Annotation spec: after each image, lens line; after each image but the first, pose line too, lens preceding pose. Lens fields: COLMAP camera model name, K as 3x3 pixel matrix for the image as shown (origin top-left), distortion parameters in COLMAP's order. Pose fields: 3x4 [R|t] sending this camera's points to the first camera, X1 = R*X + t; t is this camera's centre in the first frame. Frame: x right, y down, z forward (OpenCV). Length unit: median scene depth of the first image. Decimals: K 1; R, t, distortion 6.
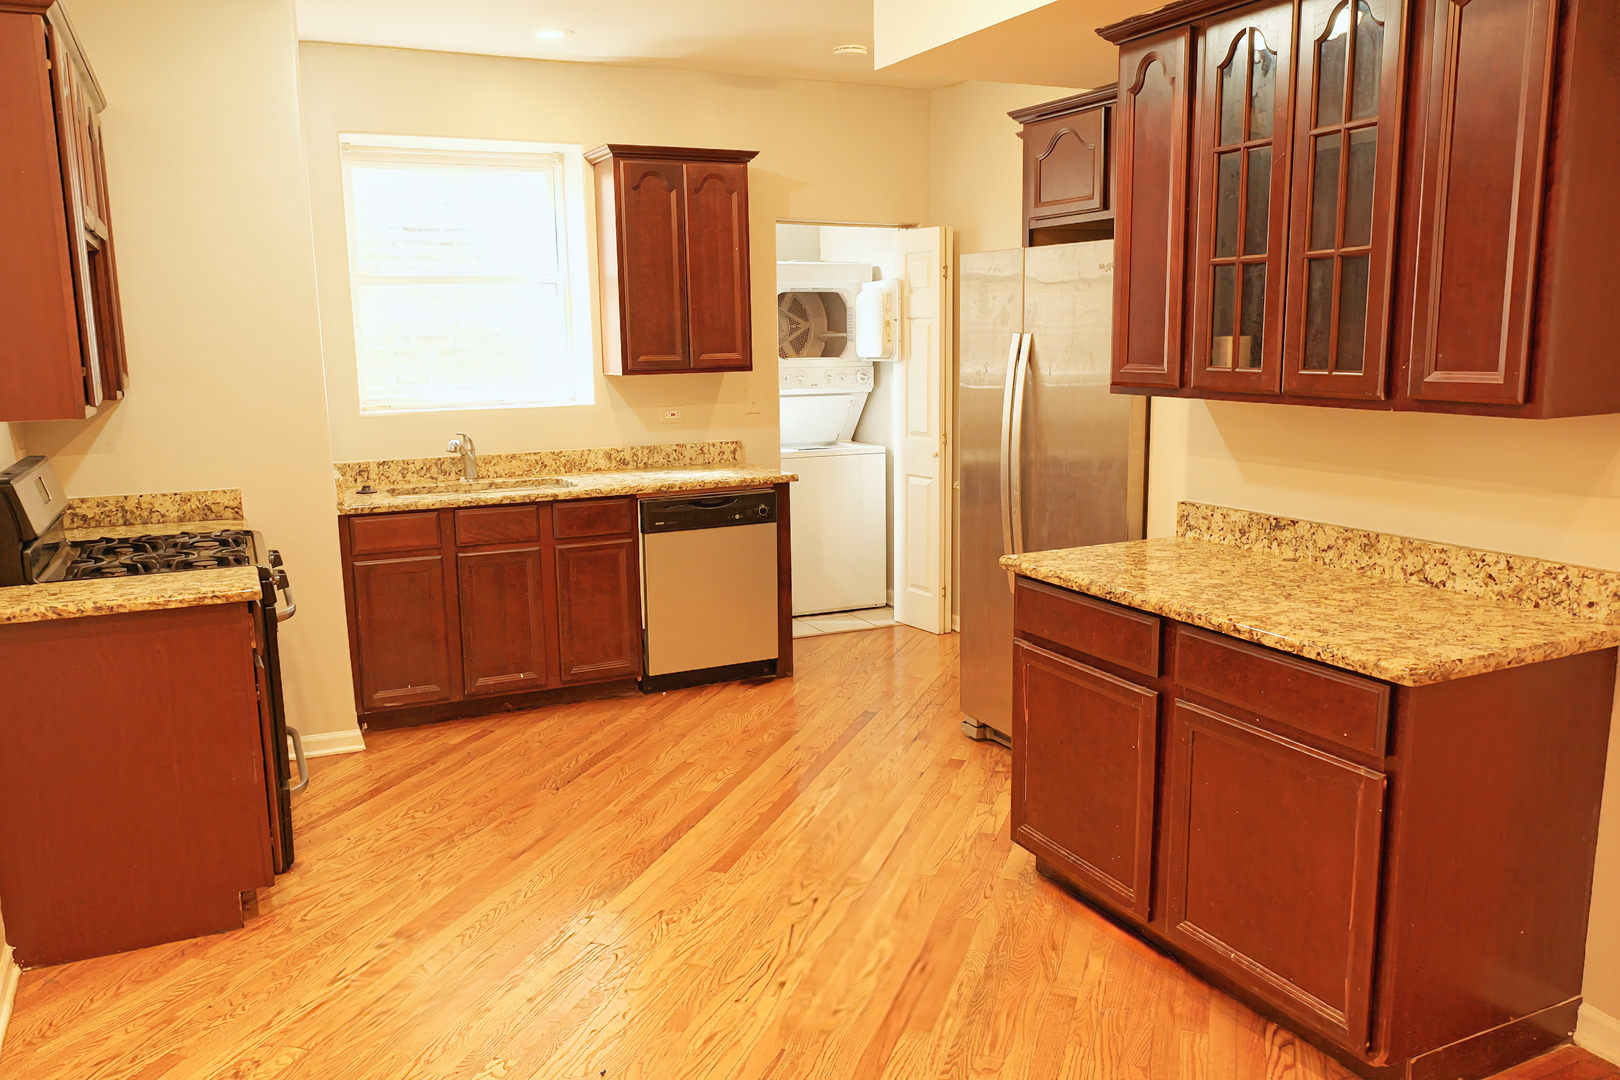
lens RADIAL K [[1233.4, 0, 806.6], [0, 1233.4, 538.8], [0, 0, 1]] dist [0.000082, -0.001718]
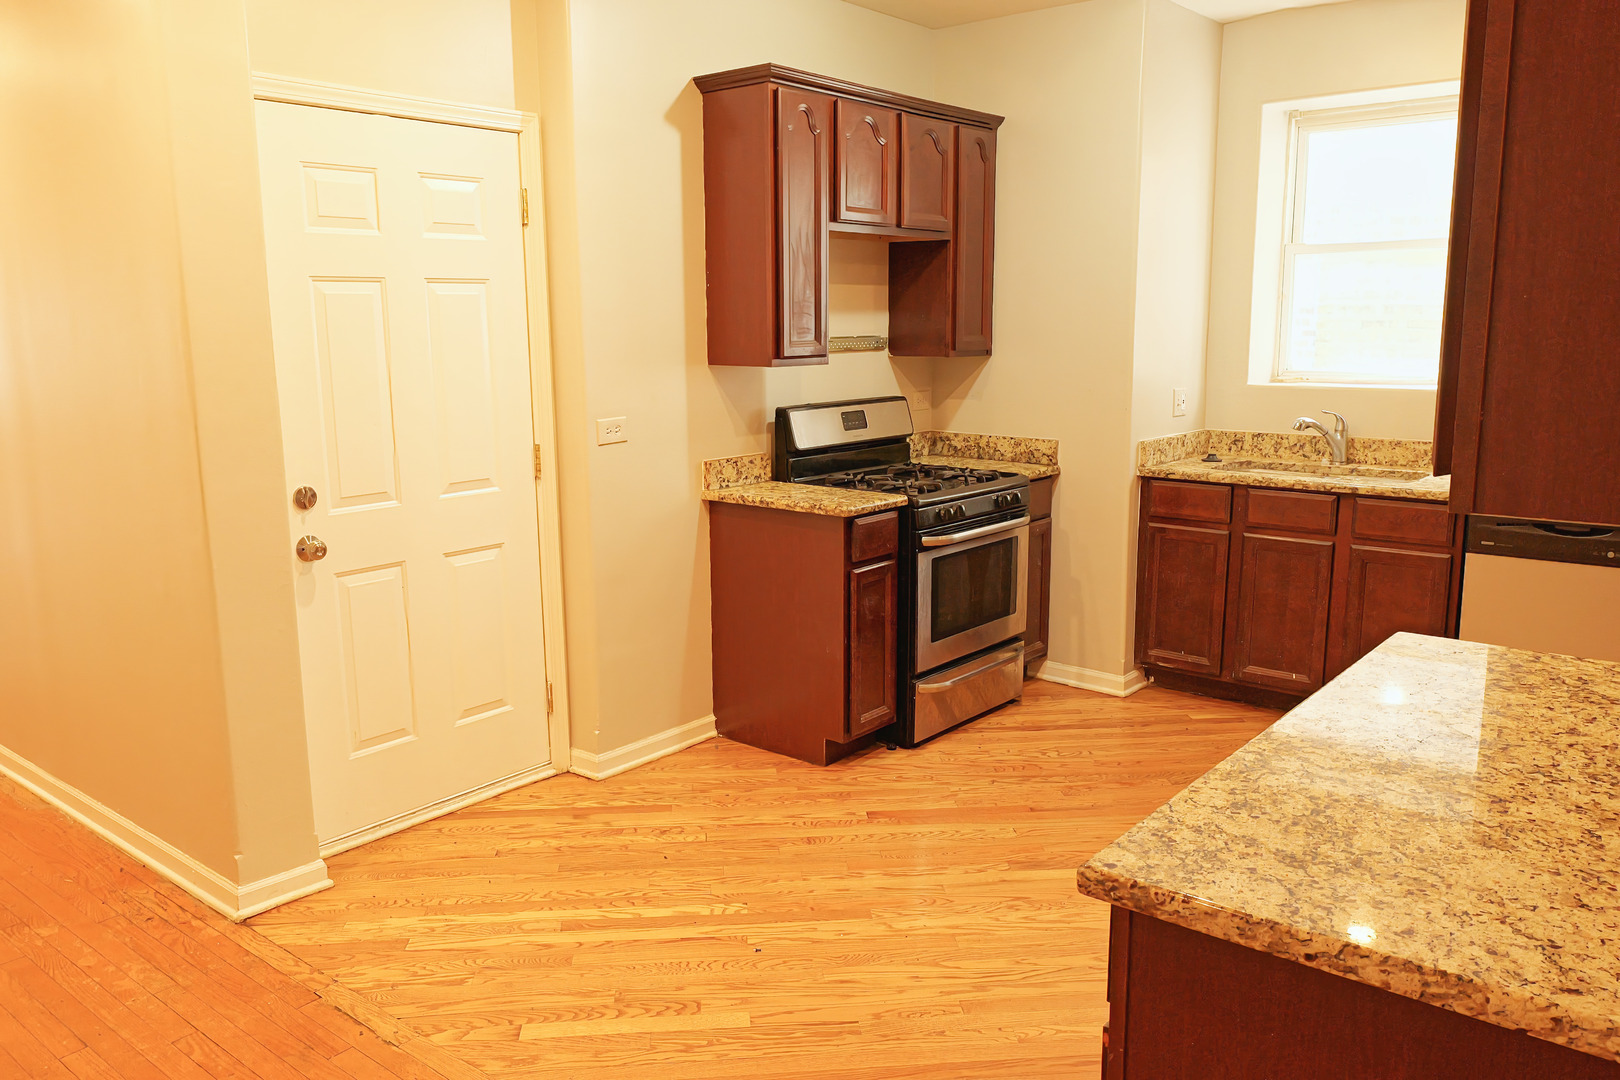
lens RADIAL K [[1233.4, 0, 806.6], [0, 1233.4, 538.8], [0, 0, 1]] dist [0.000082, -0.001718]
pose [[0.415831, 0.174284, -0.892586, 0.460507], [-0.147936, 0.981356, 0.122698, -0.053733], [0.897329, 0.081024, 0.433861, 0.283225]]
